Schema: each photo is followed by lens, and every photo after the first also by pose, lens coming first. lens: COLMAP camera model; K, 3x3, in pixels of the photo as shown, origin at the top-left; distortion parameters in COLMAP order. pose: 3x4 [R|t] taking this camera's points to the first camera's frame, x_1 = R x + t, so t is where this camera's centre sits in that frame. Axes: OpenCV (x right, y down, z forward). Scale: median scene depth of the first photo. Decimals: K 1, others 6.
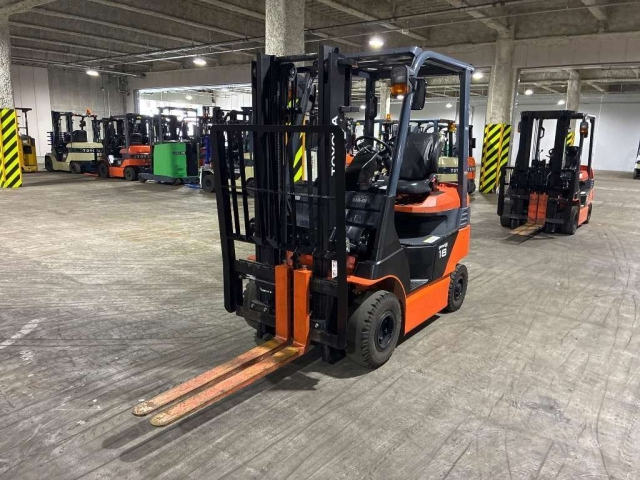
lens RADIAL K [[495.1, 0, 311.5], [0, 495.1, 235.3], [0, 0, 1]] dist [0.036148, -0.032624]
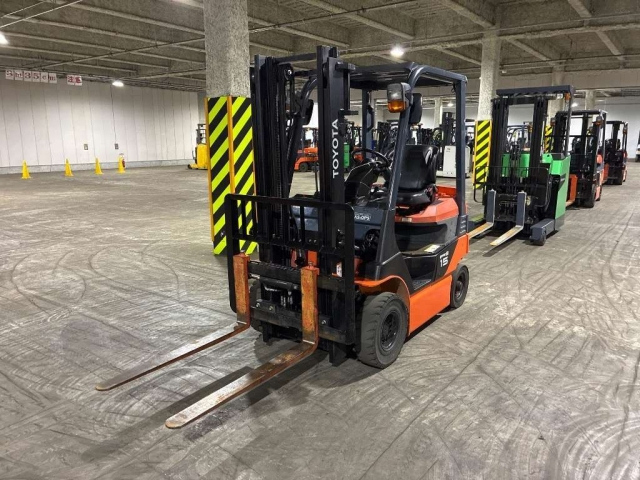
lens RADIAL K [[495.1, 0, 321.0], [0, 495.1, 239.7], [0, 0, 1]] dist [0.036148, -0.032624]
pose [[0.999395, -0.025202, 0.023976, -0.197050], [0.025204, 0.999682, 0.000201, 0.051768], [-0.023973, 0.000403, 0.999713, -0.258680]]
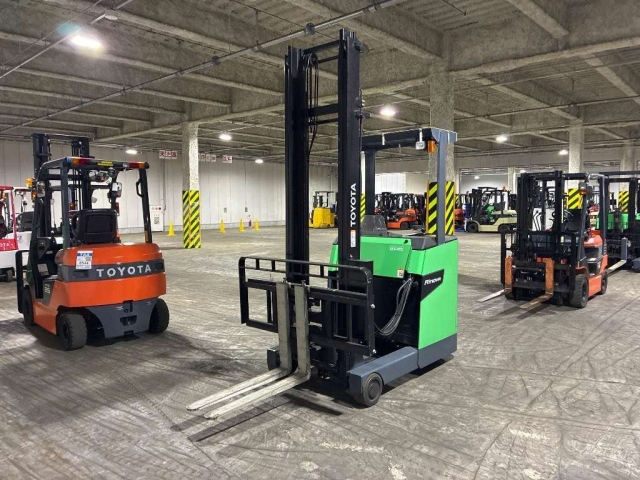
lens RADIAL K [[495.1, 0, 314.1], [0, 495.1, 237.4], [0, 0, 1]] dist [0.036148, -0.032624]
pose [[0.996233, -0.016245, -0.085187, -0.291956], [0.005035, 0.991475, -0.130198, 0.077902], [0.086576, 0.129279, 0.987822, -0.407999]]
